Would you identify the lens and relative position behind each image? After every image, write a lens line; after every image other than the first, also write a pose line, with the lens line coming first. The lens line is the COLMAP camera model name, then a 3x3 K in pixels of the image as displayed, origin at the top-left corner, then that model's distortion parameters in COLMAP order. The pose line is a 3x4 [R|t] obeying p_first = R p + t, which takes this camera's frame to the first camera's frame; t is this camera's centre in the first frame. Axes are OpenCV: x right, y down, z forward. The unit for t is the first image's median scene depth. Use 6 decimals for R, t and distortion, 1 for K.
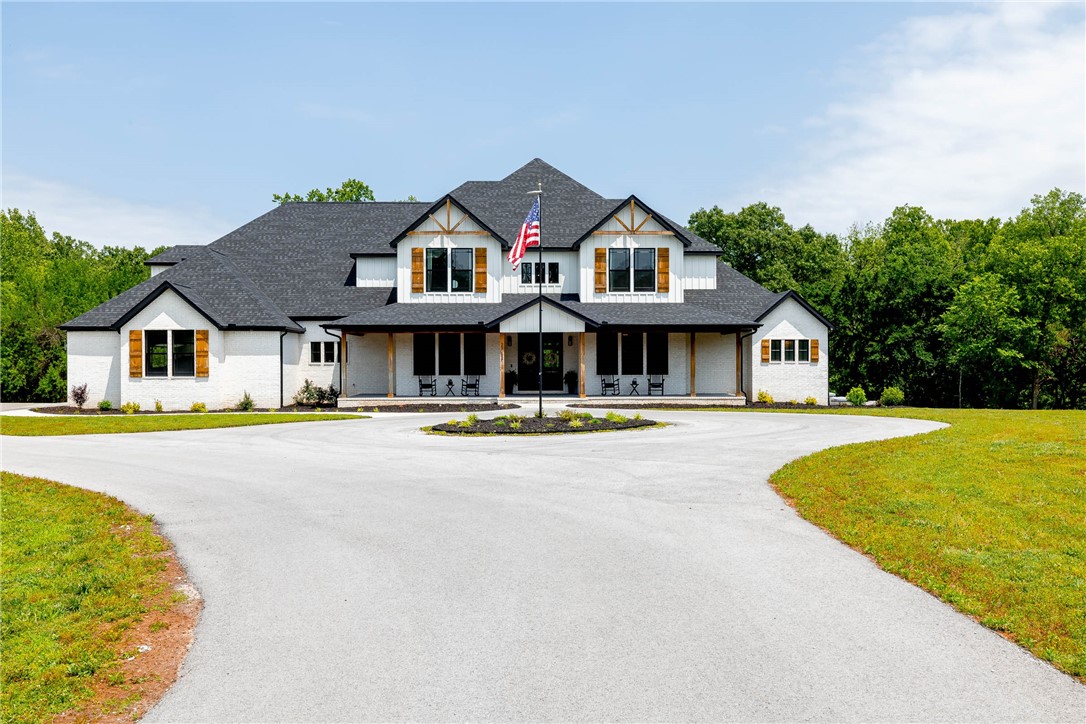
lens RADIAL K [[993.9, 0, 543.0], [0, 993.9, 362.0], [0, 0, 1]] dist [-0.000179, 0.008663]
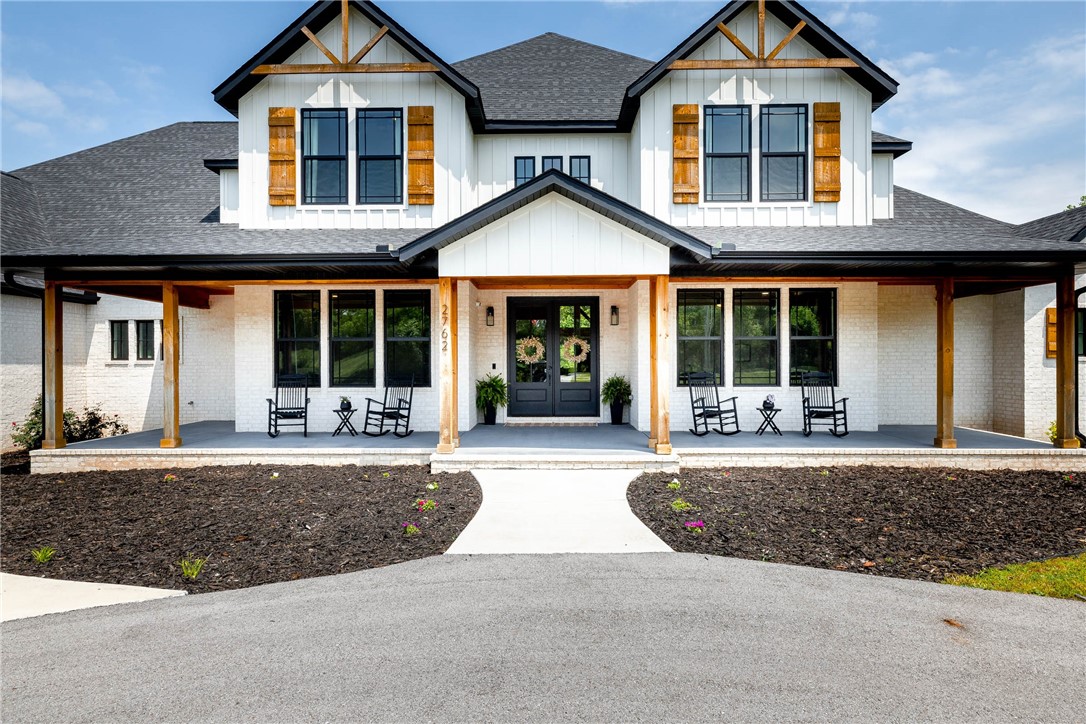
lens RADIAL K [[622.8, 0, 543.0], [0, 622.8, 362.0], [0, 0, 1]] dist [0.003578, 0.000042]
pose [[0.999383, -0.000291, -0.035108, 0.003288], [0.000178, 0.999995, -0.003221, 0.002730], [0.035109, 0.003213, 0.999378, 0.717090]]
